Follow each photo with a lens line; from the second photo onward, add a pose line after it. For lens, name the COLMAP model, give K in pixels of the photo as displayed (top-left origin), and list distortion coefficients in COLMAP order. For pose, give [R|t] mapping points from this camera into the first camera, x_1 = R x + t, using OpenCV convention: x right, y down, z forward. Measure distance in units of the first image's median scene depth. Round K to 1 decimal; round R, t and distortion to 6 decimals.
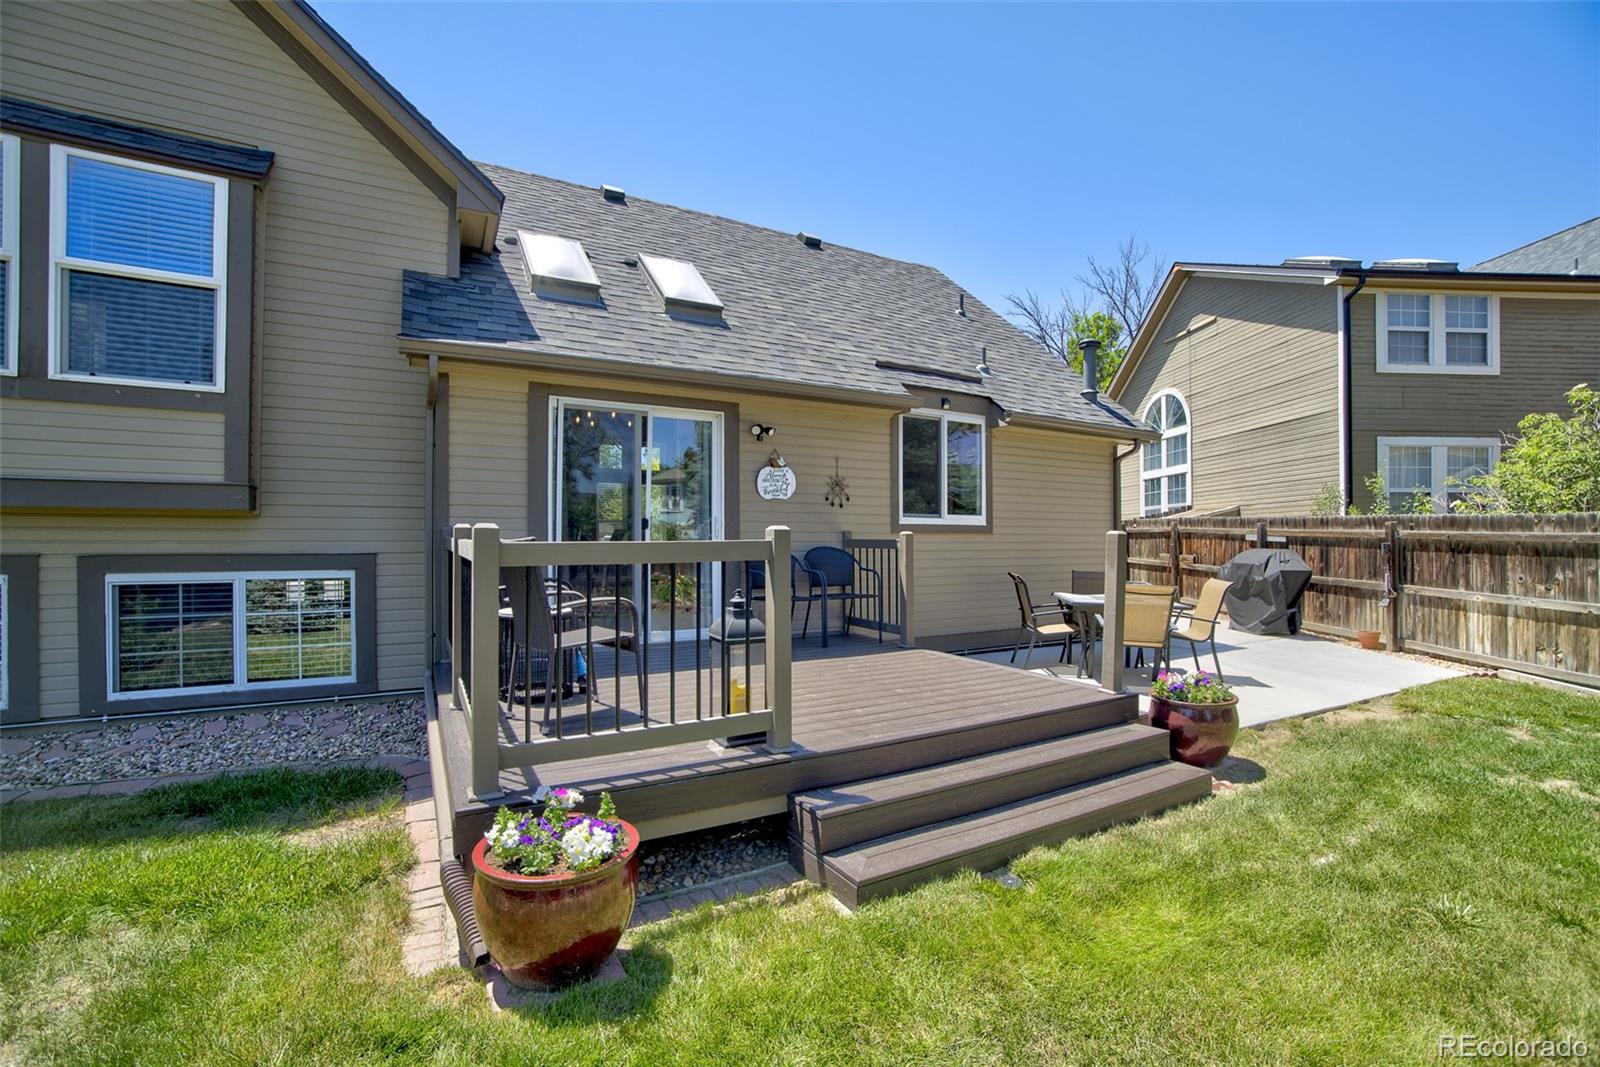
lens RADIAL K [[694.7, 0, 795.0], [0, 694.7, 545.1], [0, 0, 1]] dist [-0.070159, 0.025610]
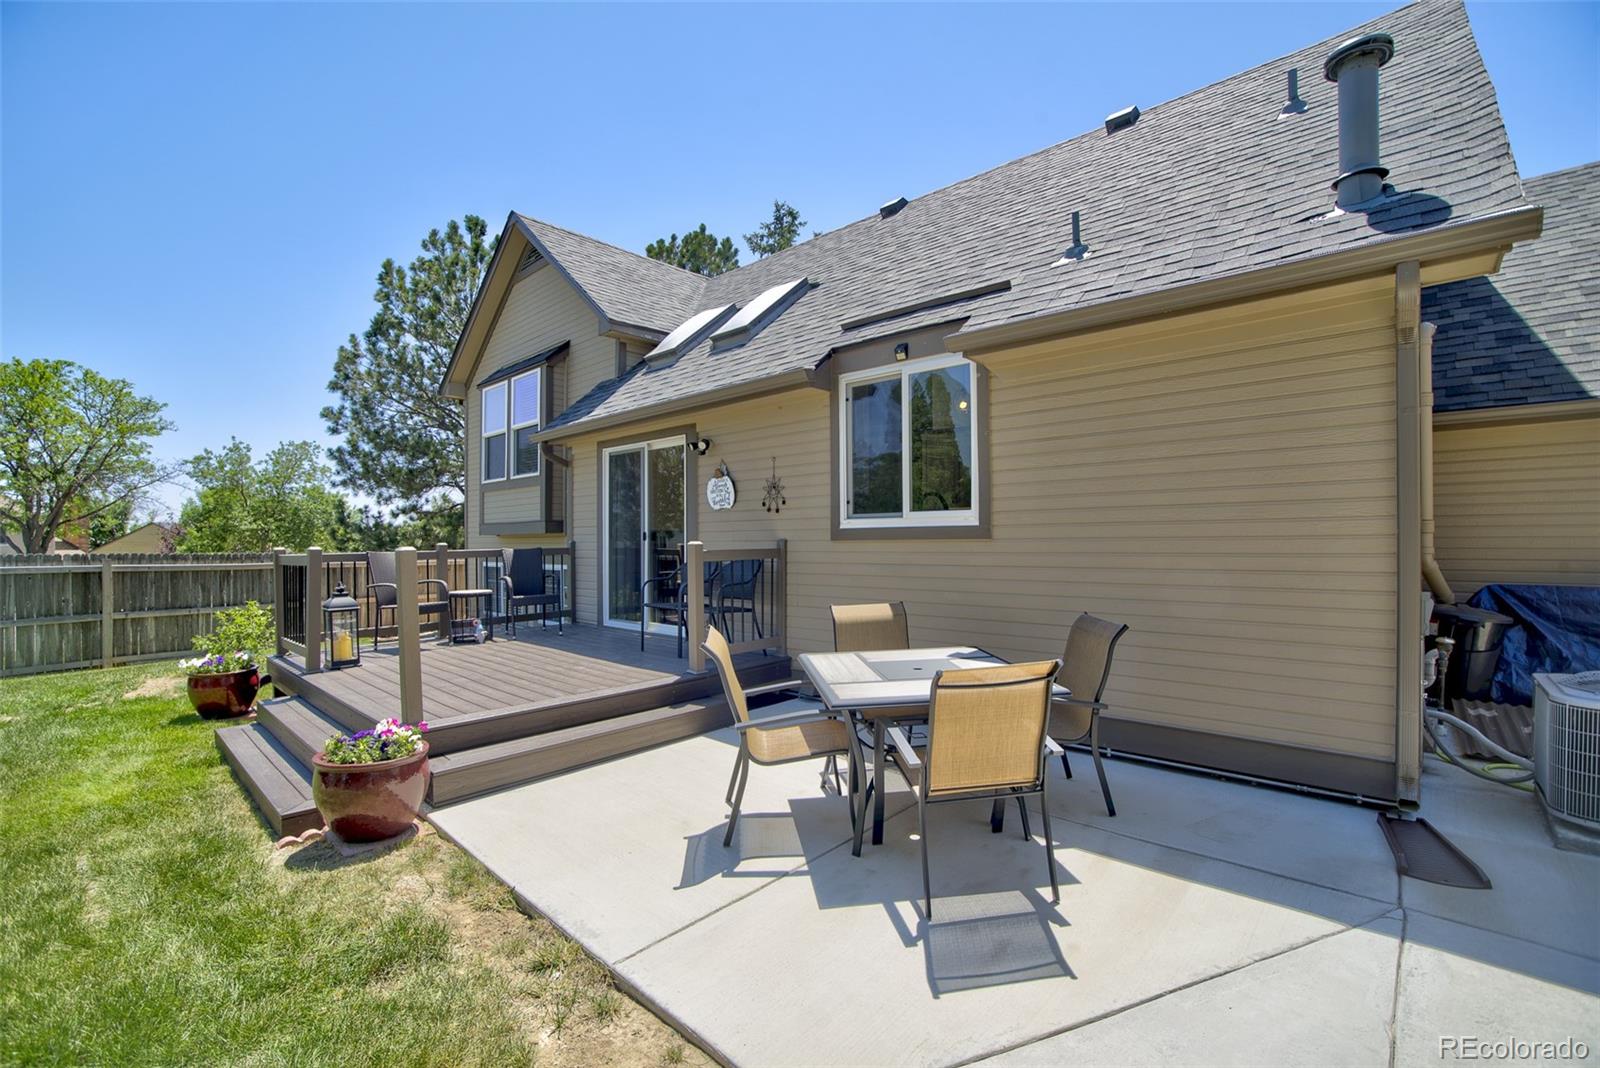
lens RADIAL K [[694.7, 0, 795.0], [0, 694.7, 545.6], [0, 0, 1]] dist [-0.070159, 0.025610]
pose [[0.315378, 0.001211, -0.948965, 0.927282], [0.002168, 0.999996, 0.001996, -0.013889], [0.948964, -0.002687, 0.315374, 0.751294]]
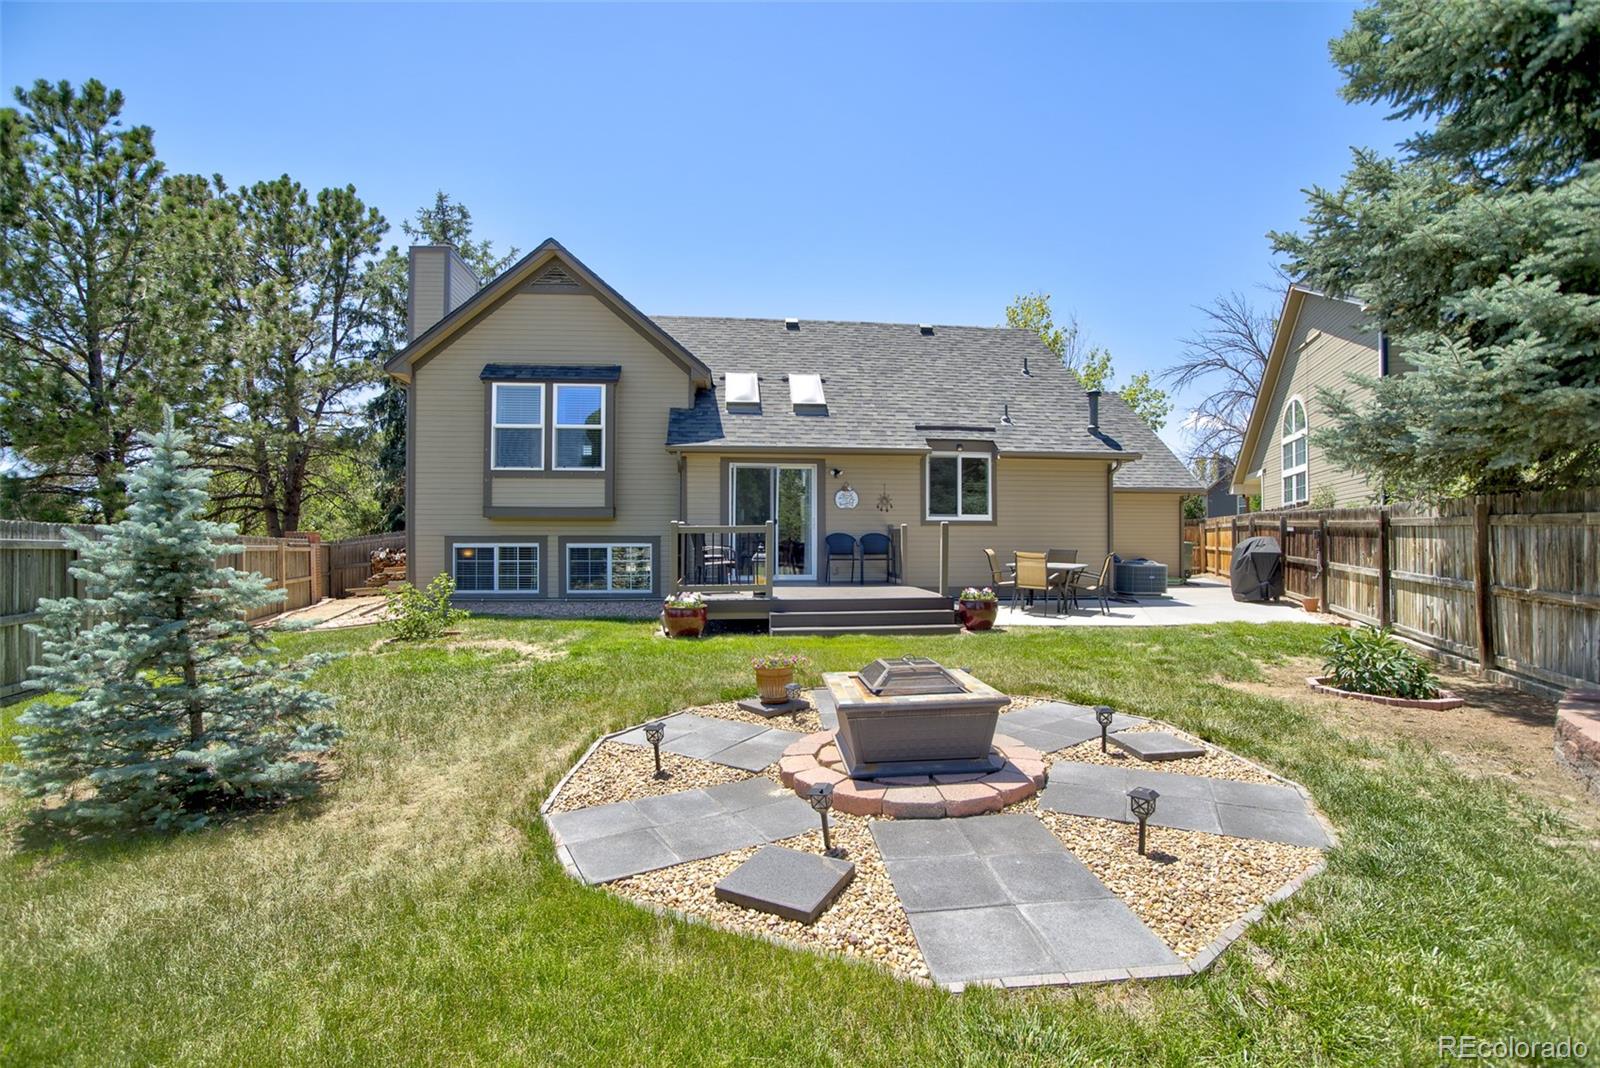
lens RADIAL K [[694.7, 0, 795.0], [0, 694.7, 545.6], [0, 0, 1]] dist [-0.070159, 0.025610]
pose [[0.917823, 0.000918, -0.396989, 0.567710], [-0.001451, 0.999998, -0.001043, 0.036416], [0.396988, 0.001533, 0.917823, -0.749913]]
